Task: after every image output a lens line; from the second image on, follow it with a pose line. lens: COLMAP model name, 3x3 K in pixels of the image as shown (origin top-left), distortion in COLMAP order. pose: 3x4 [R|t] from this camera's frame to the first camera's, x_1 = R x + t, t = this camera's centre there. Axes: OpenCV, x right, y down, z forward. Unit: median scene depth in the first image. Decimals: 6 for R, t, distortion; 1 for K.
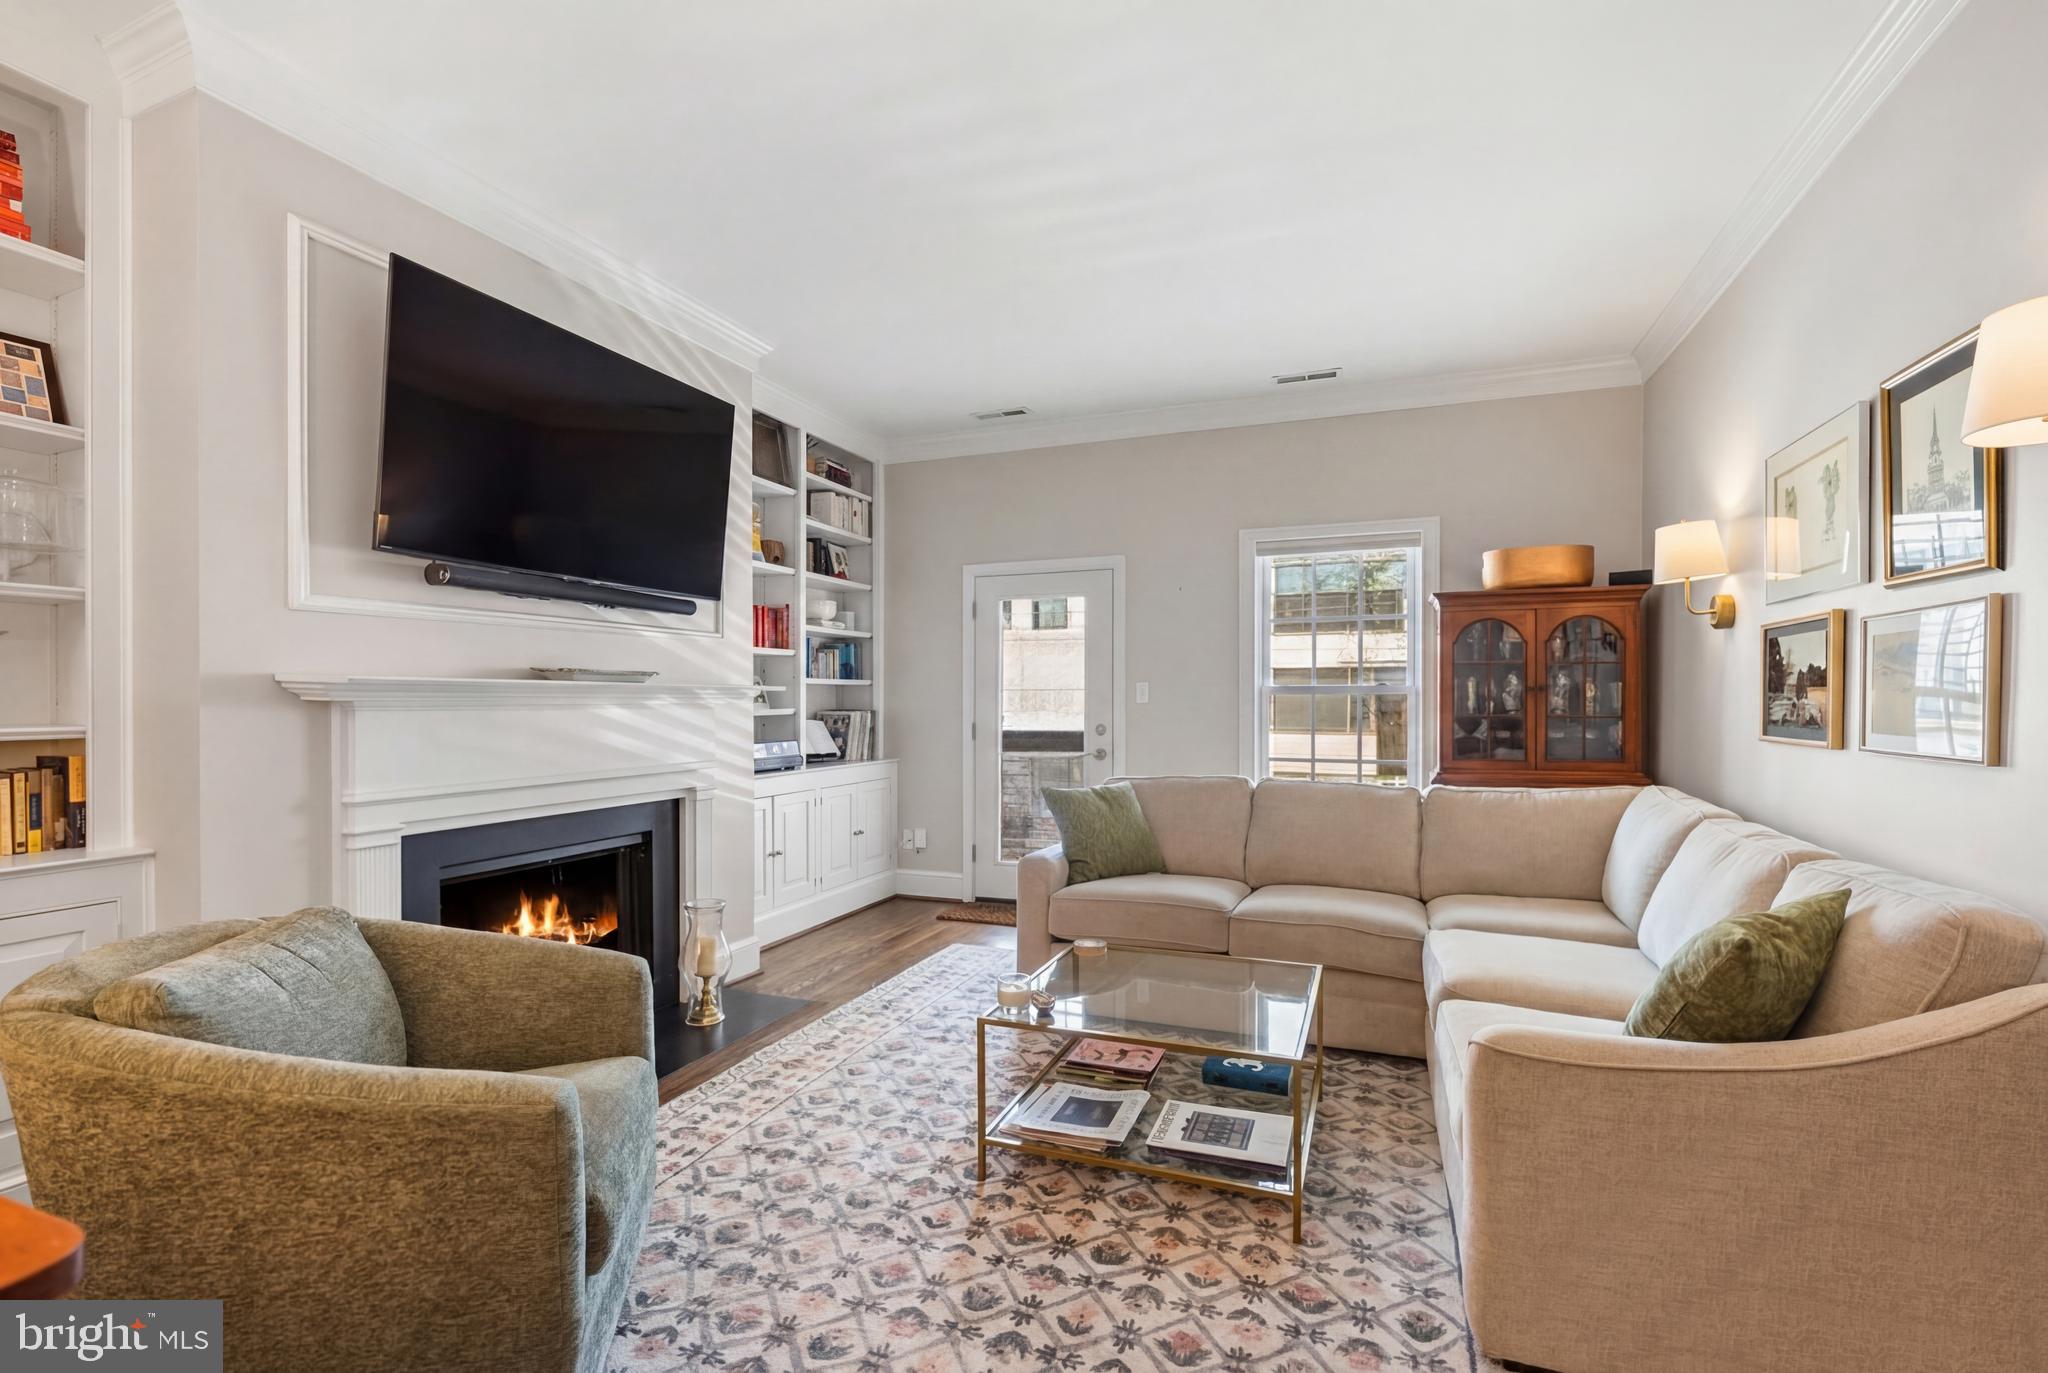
lens RADIAL K [[914.2, 0, 1020.4], [0, 914.2, 698.8], [0, 0, 1]] dist [0.000252, 0.000096]
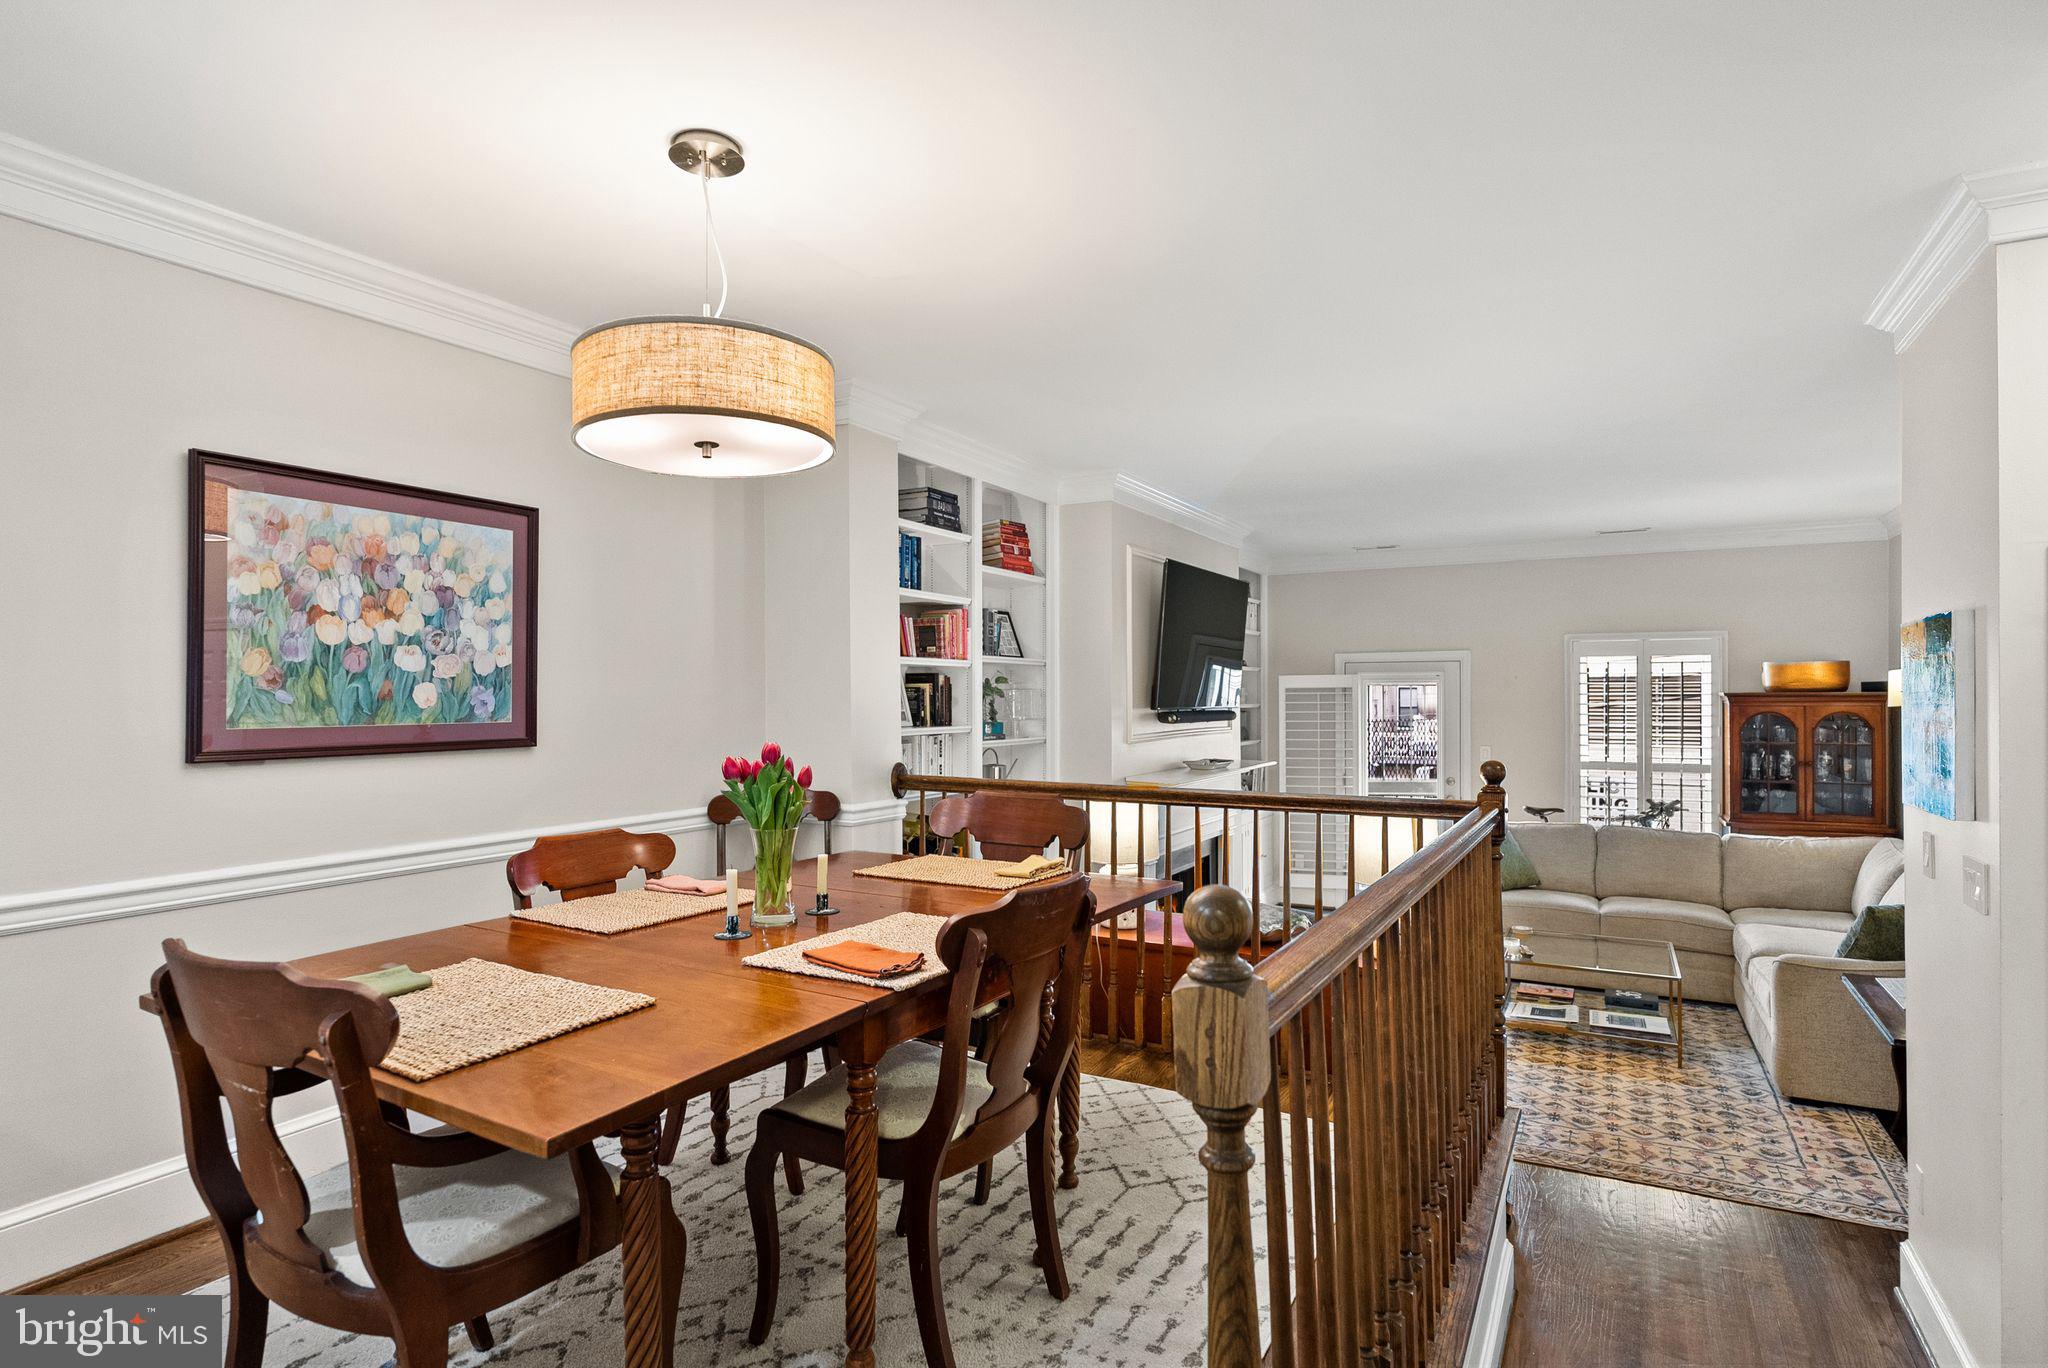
lens RADIAL K [[1054.9, 0, 1024.0], [0, 1054.9, 684.0], [0, 0, 1]] dist [-0.003934, -0.000636]
pose [[0.992117, -0.000627, -0.125312, -0.591919], [-0.000391, 0.999967, -0.008103, -0.168779], [0.125313, 0.008088, 0.992084, -1.054163]]
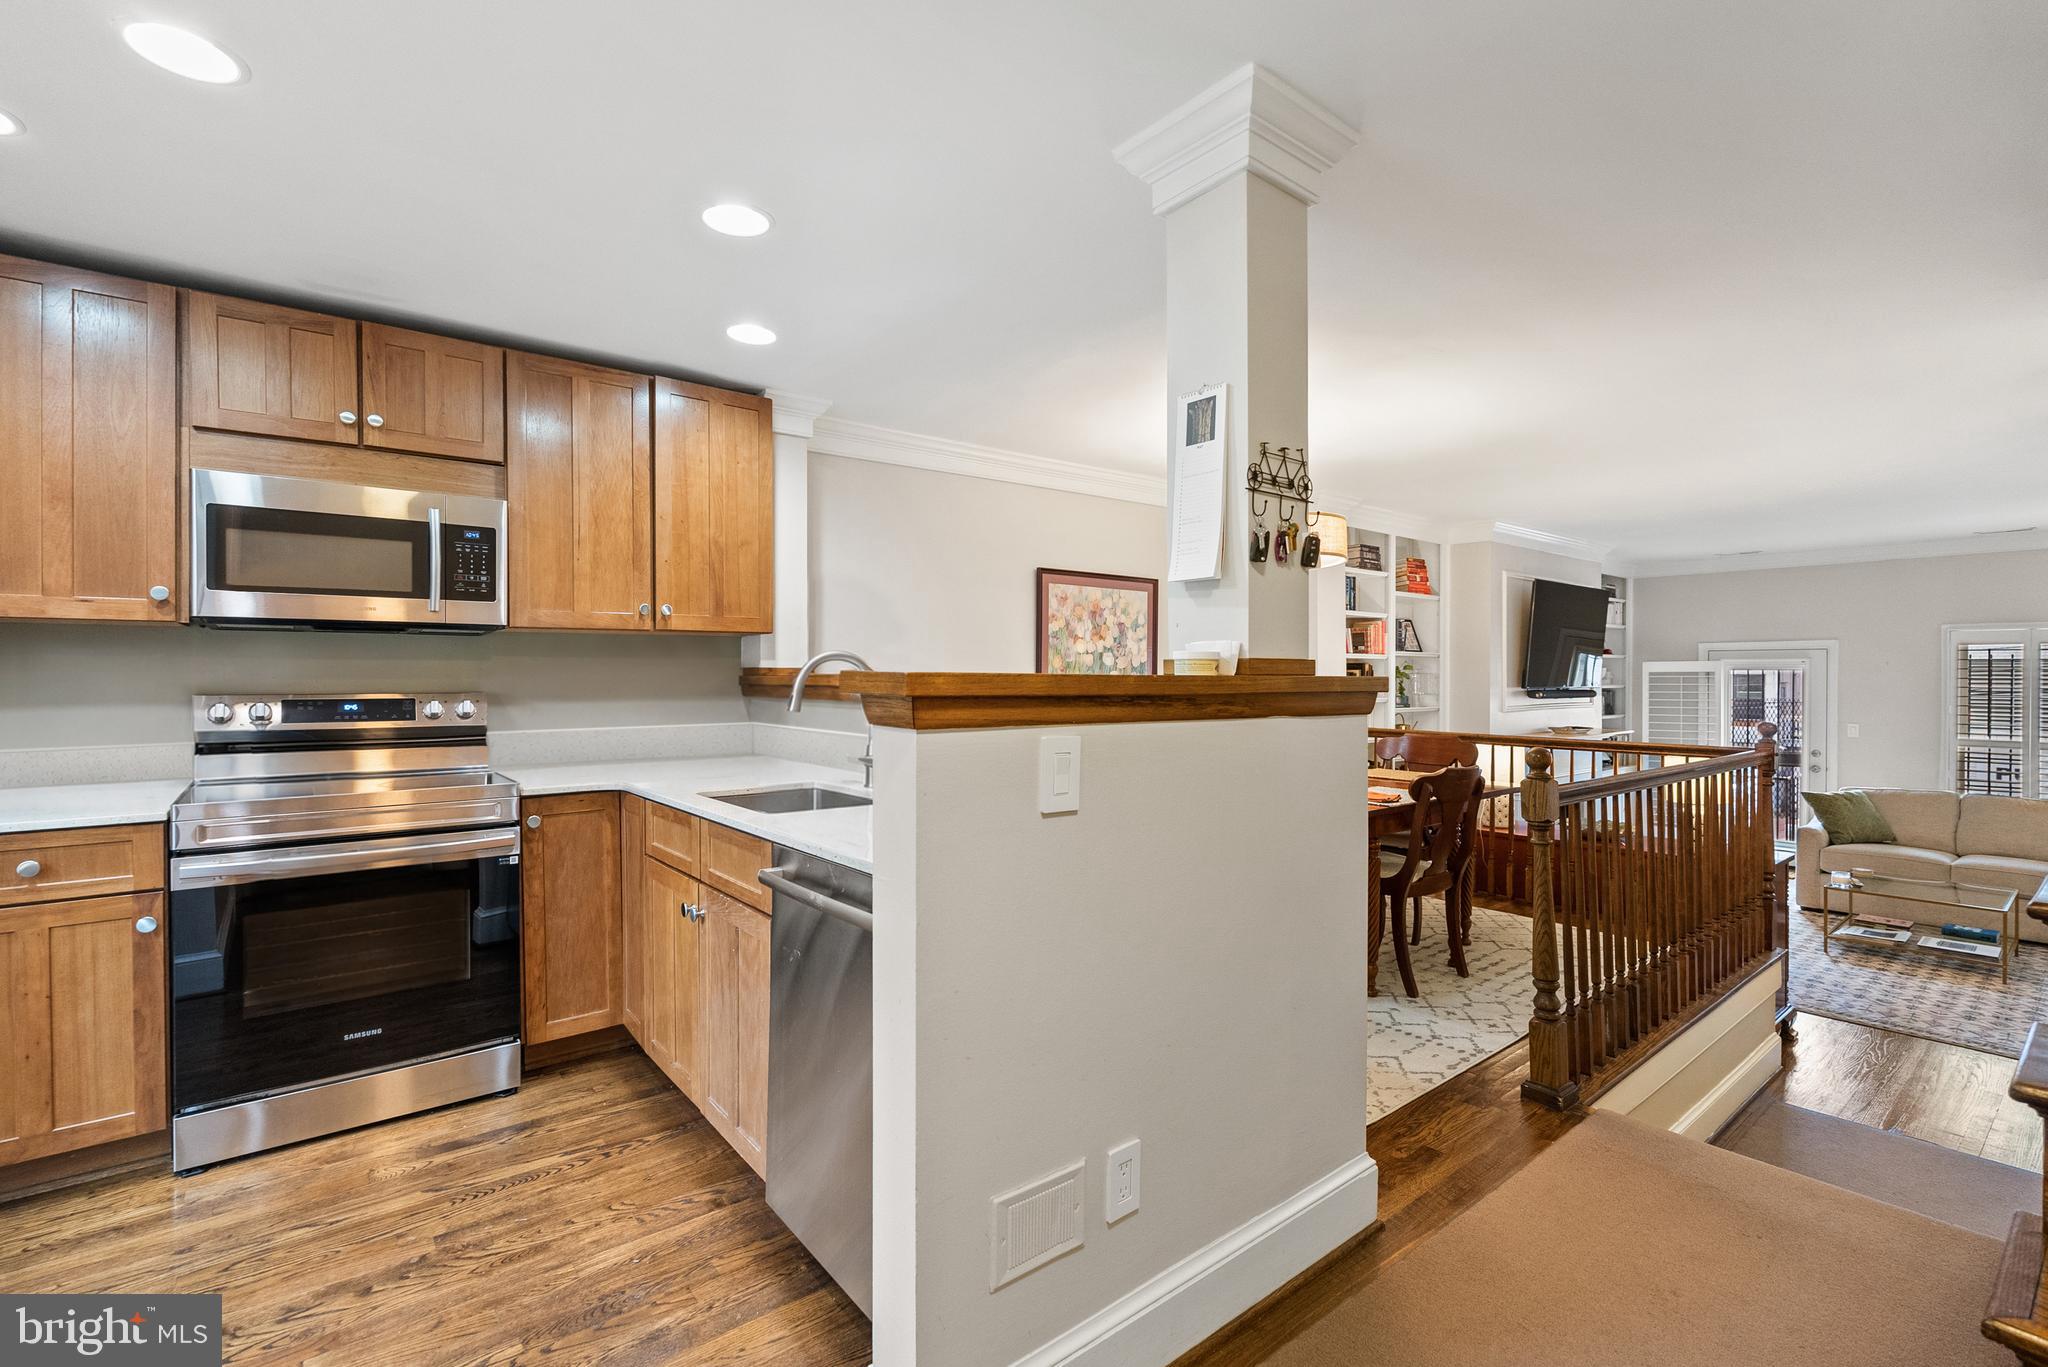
lens RADIAL K [[915.7, 0, 1027.5], [0, 915.7, 681.6], [0, 0, 1]] dist [-0.003033, 0.000072]
pose [[0.874562, 0.006598, -0.484869, -0.575451], [-0.002488, 0.999955, 0.009121, -0.172564], [0.484908, -0.006771, 0.874539, -1.712425]]
